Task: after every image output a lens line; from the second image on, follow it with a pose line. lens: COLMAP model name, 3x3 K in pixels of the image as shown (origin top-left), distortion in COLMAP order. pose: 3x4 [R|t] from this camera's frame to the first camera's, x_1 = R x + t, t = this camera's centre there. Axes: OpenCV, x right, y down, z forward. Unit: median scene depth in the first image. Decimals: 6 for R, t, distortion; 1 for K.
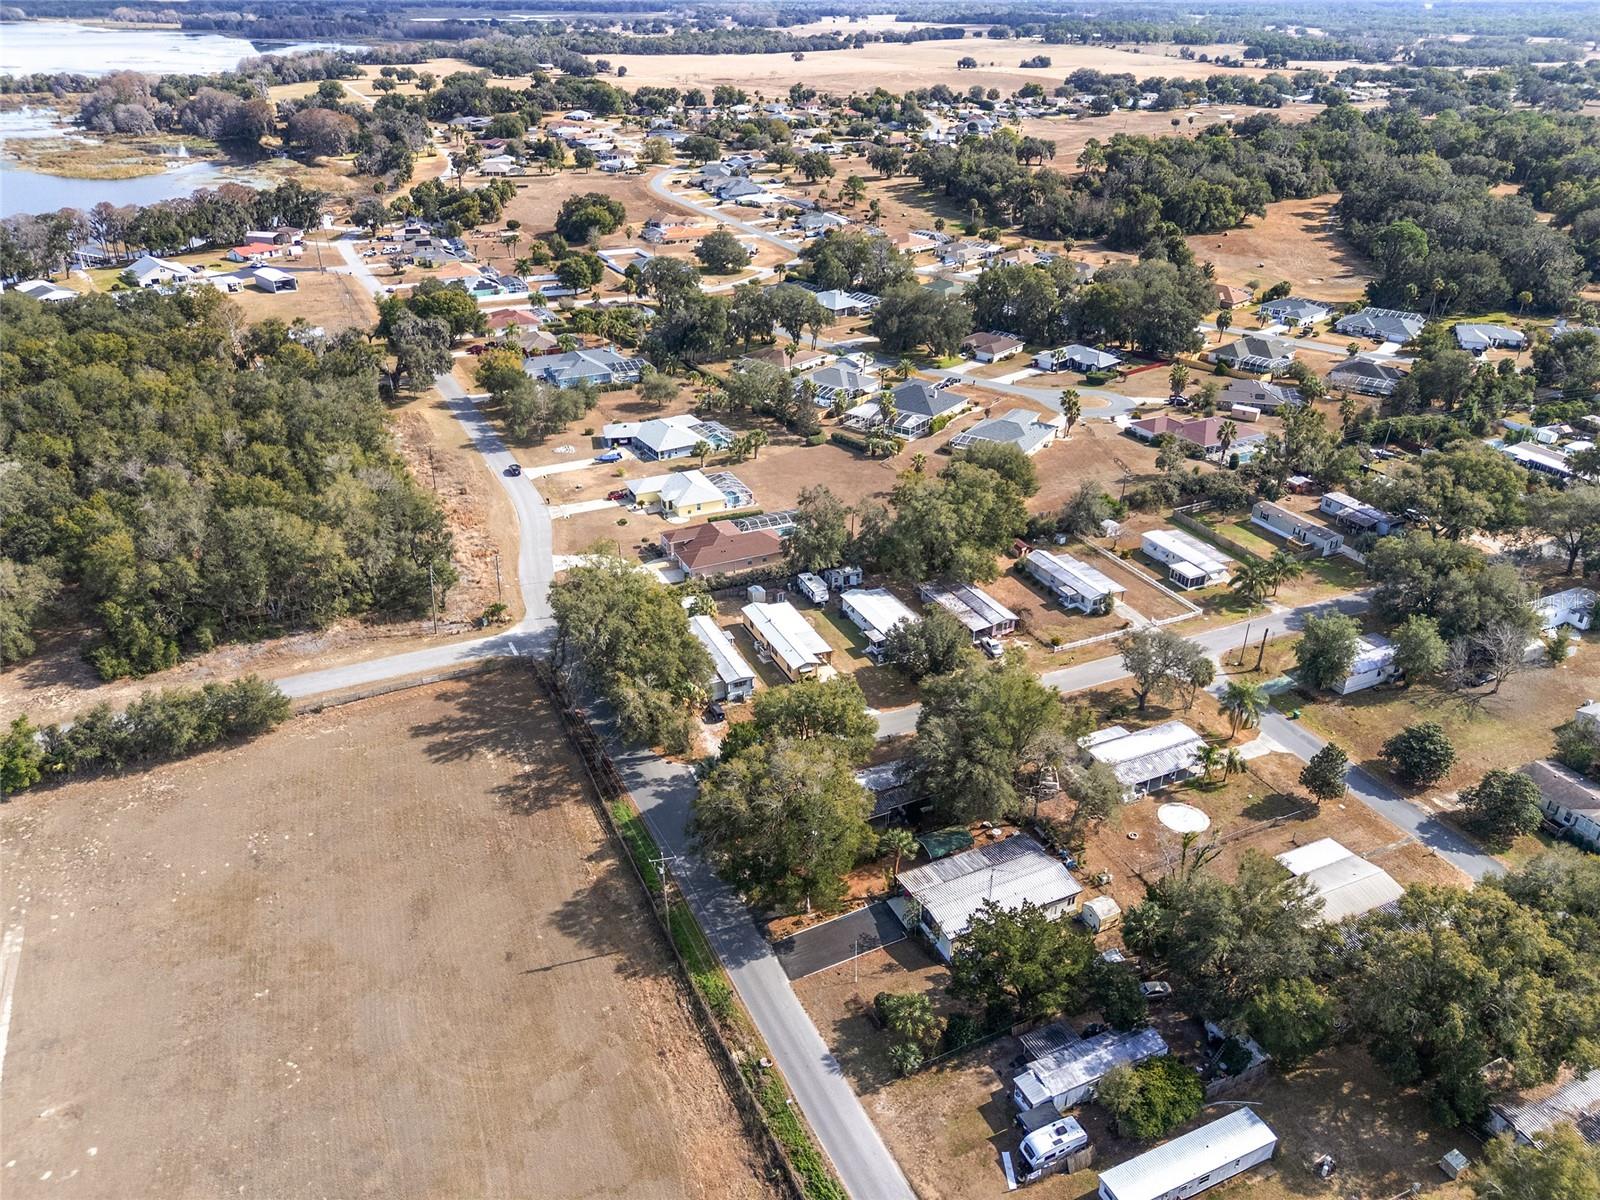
lens RADIAL K [[1172.9, 0, 800.0], [0, 1172.9, 600.0], [0, 0, 1]] dist [0.085713, -0.108512]
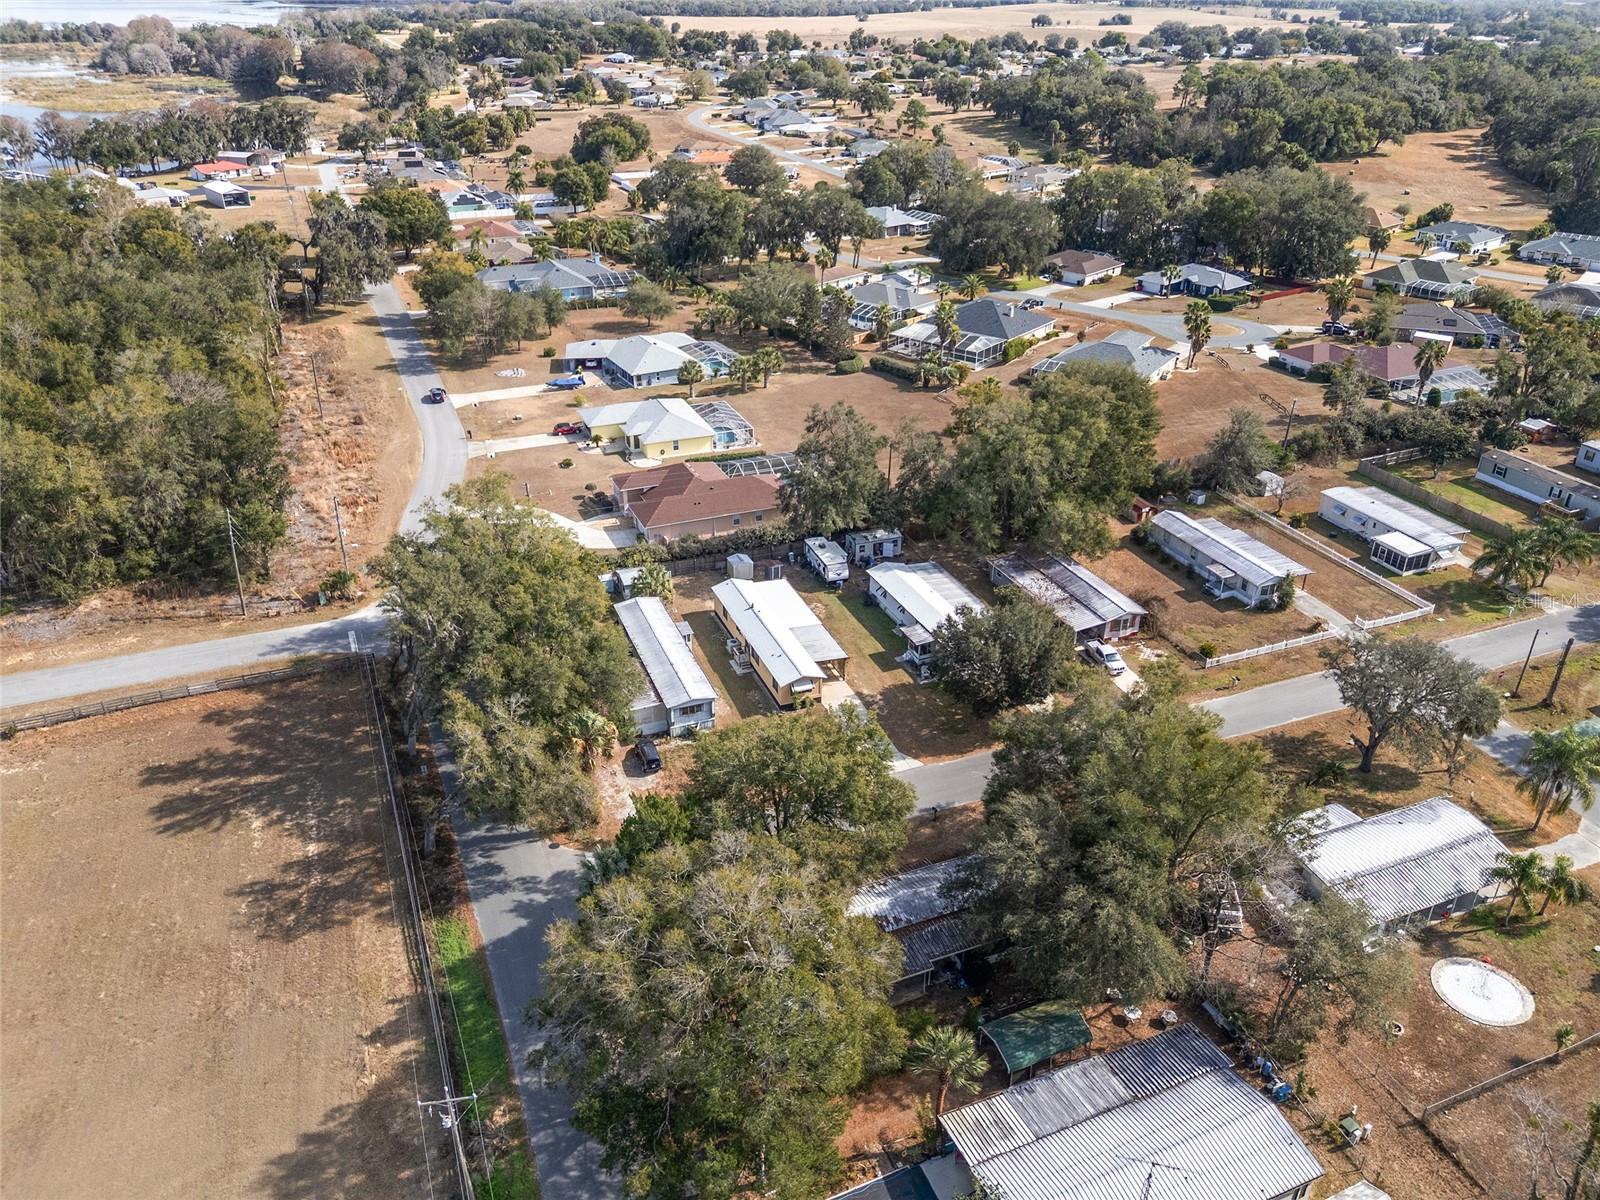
lens RADIAL K [[1176.2, 0, 800.0], [0, 1176.2, 600.0], [0, 0, 1]] dist [0.065235, -0.069111]
pose [[0.998665, 0.022742, -0.046375, 0.021644], [-0.022313, 0.999704, 0.009729, 0.005120], [0.046583, -0.008681, 0.998877, 0.265087]]
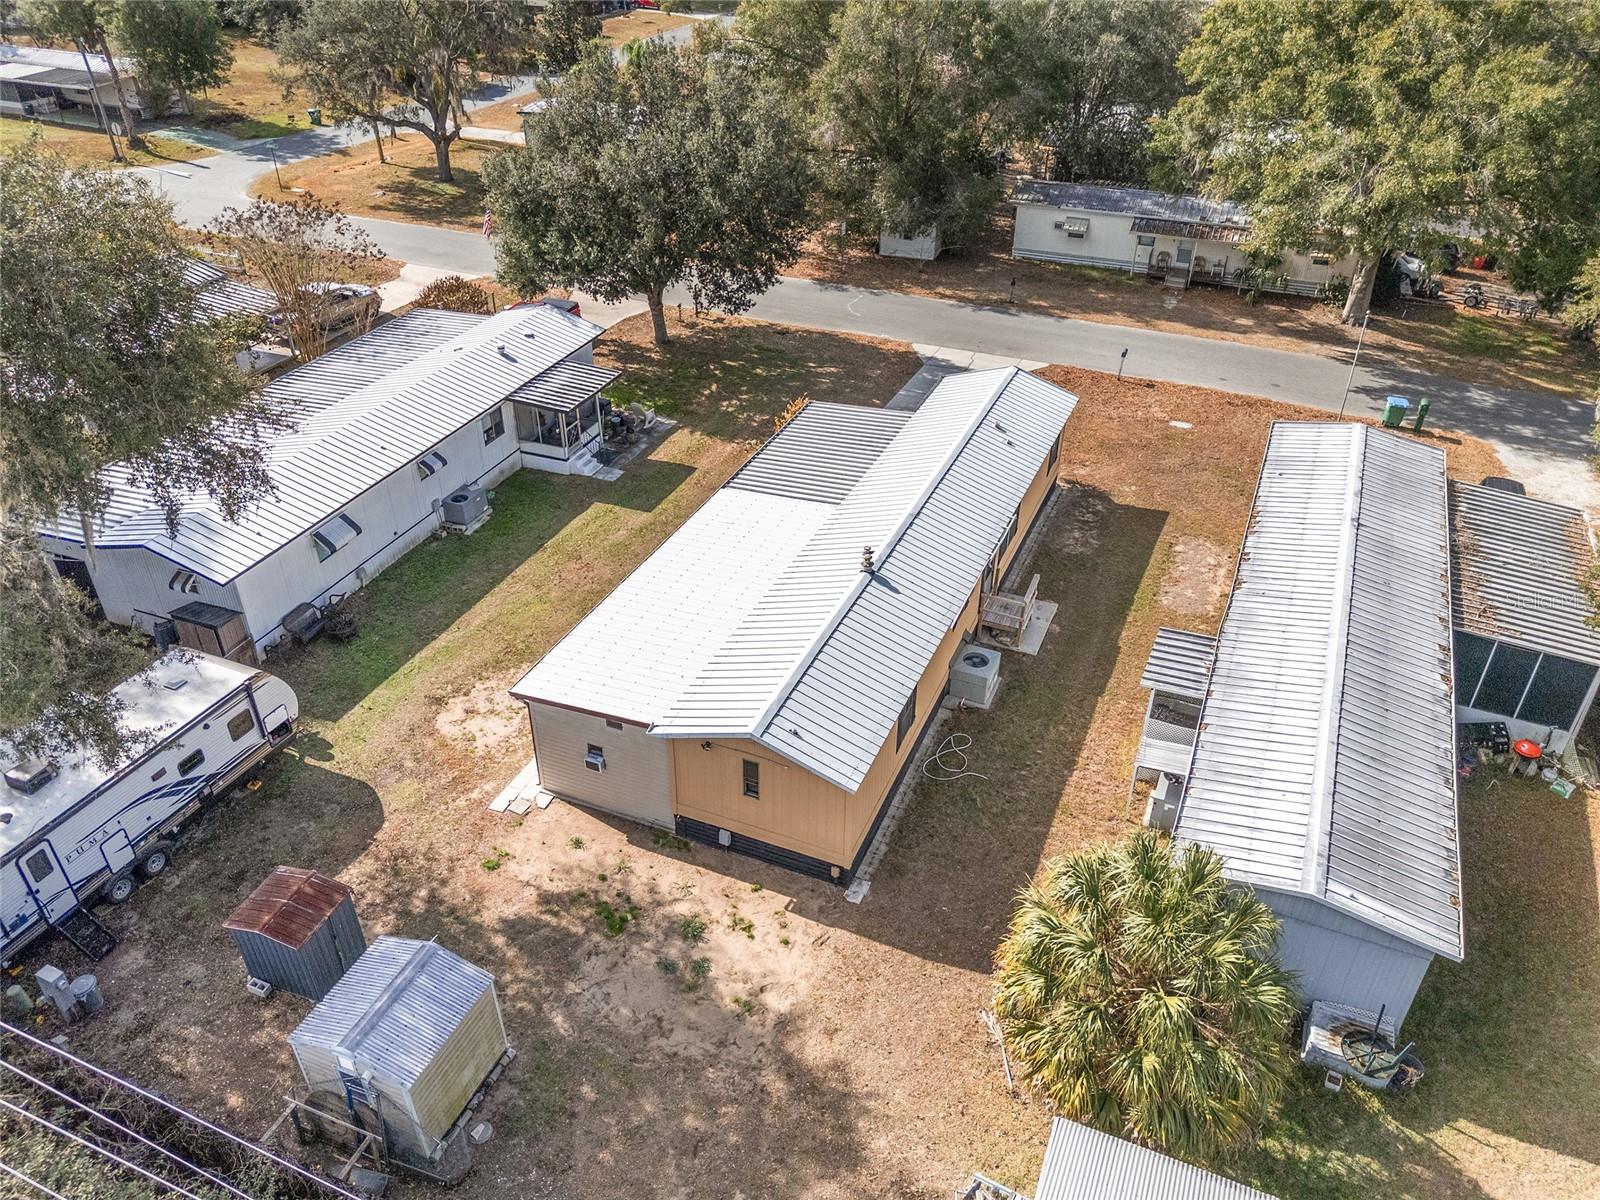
lens RADIAL K [[1179.1, 0, 797.8], [0, 1179.1, 598.9], [0, 0, 1]] dist [0.053888, -0.055295]
pose [[-0.669733, -0.418972, 0.613123, -0.083097], [0.337526, 0.563686, 0.753880, -0.070987], [-0.661464, 0.711843, -0.236105, 0.759347]]
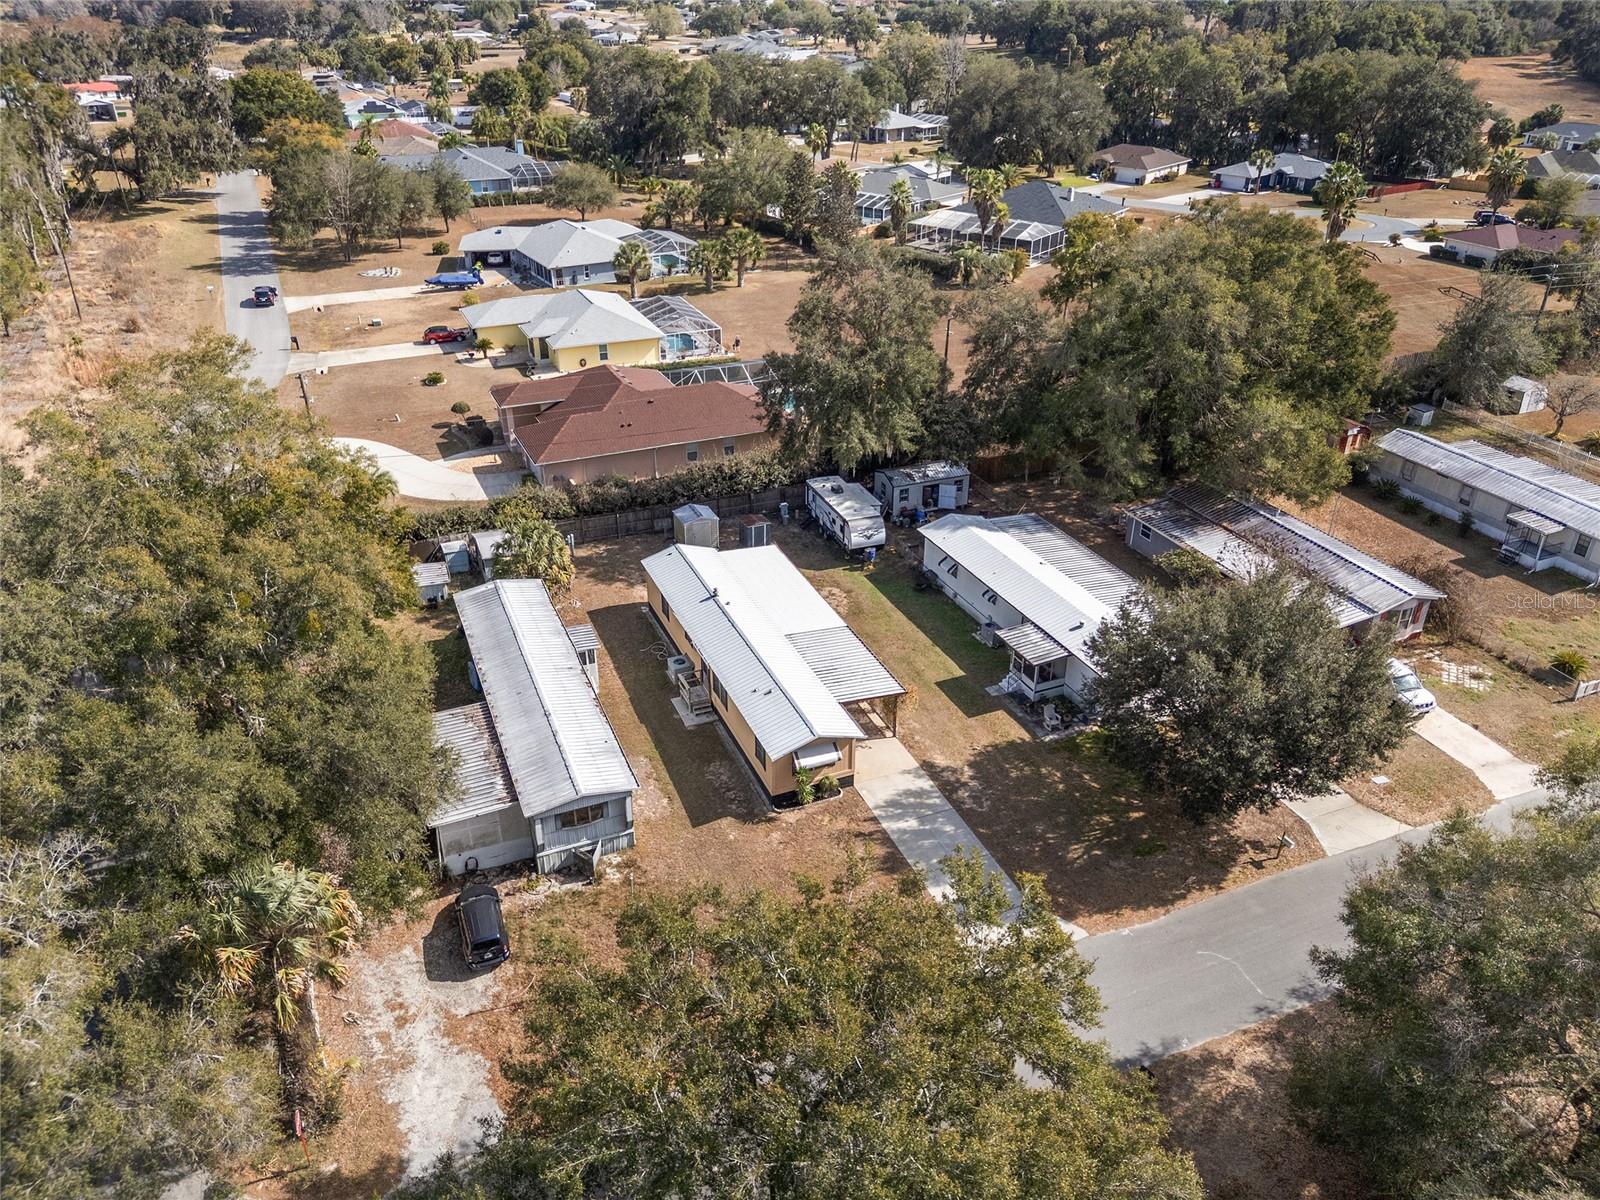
lens RADIAL K [[1176.2, 0, 800.0], [0, 1176.2, 600.0], [0, 0, 1]] dist [0.065235, -0.069111]
pose [[0.999473, 0.010527, -0.030707, 0.006744], [-0.010012, 0.999807, 0.016880, 0.009465], [0.030879, -0.016563, 0.999386, 0.482442]]
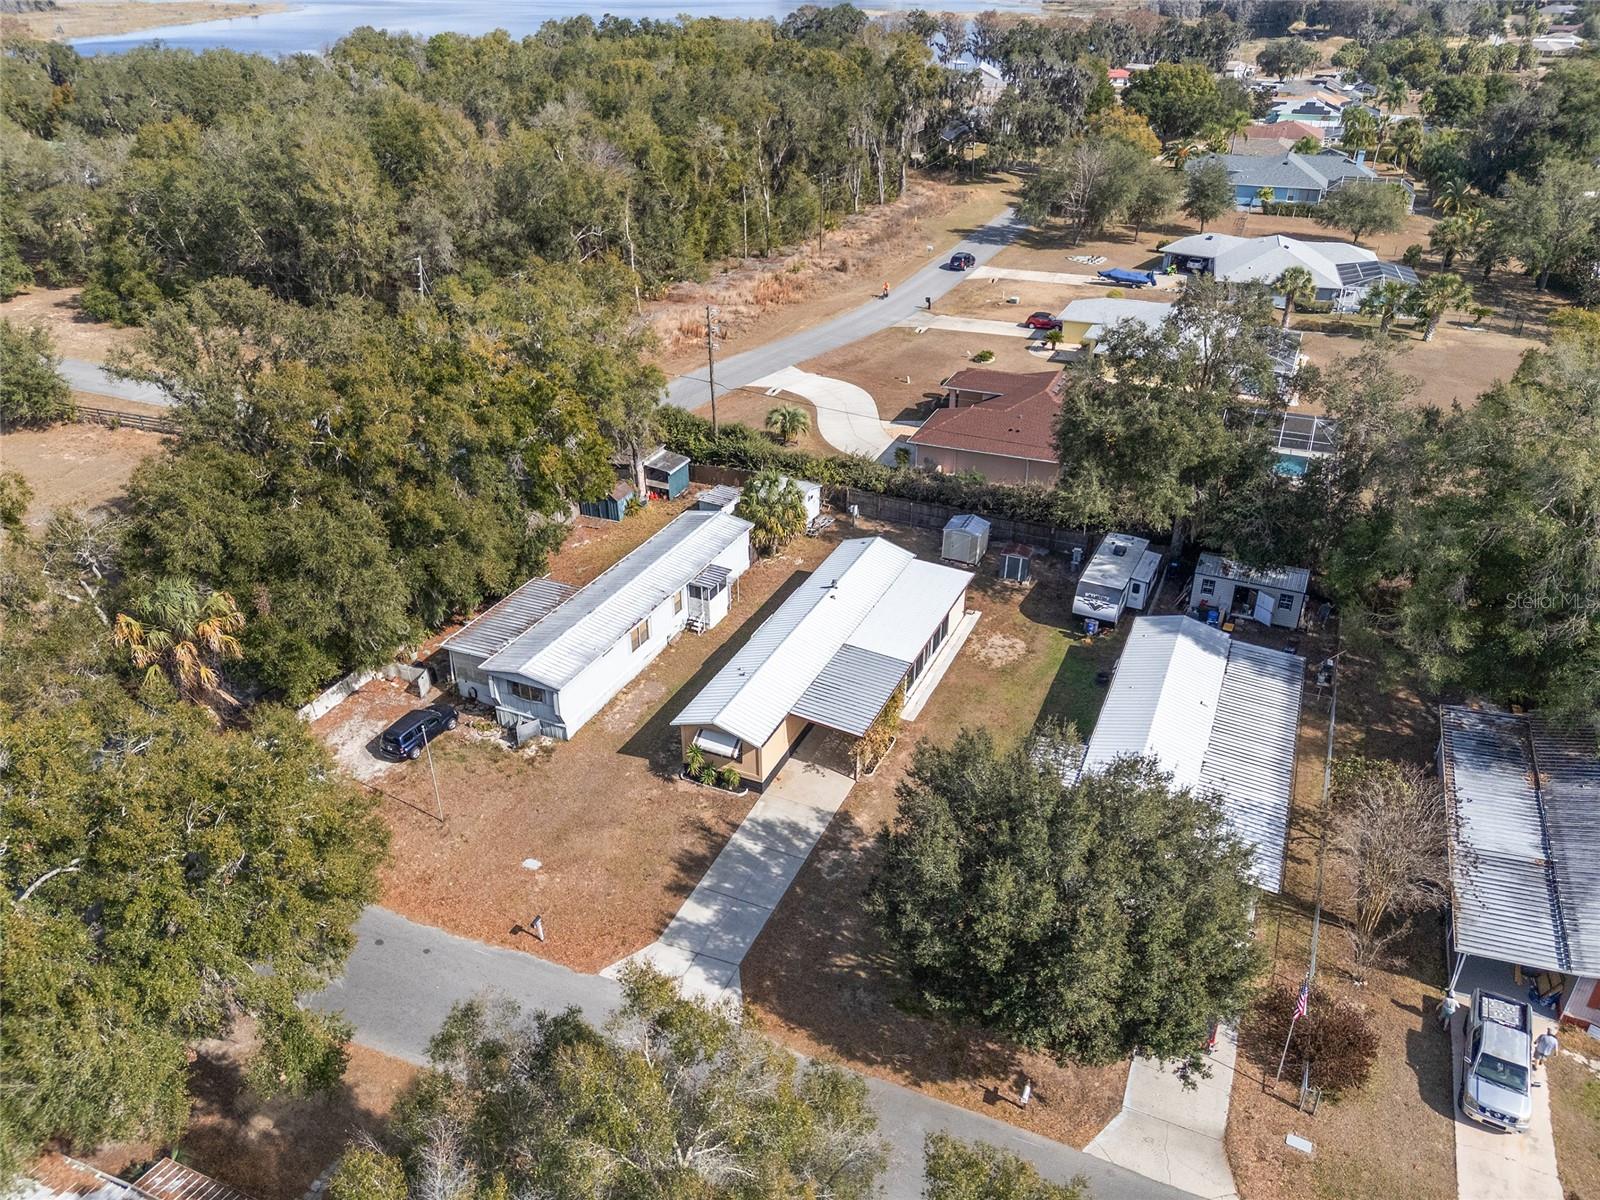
lens RADIAL K [[1176.2, 0, 800.0], [0, 1176.2, 600.0], [0, 0, 1]] dist [0.065235, -0.069111]
pose [[0.654982, 0.355406, -0.666847, 0.142820], [-0.344951, 0.925800, 0.154604, -0.020364], [0.672314, 0.128767, 0.728981, 0.542537]]
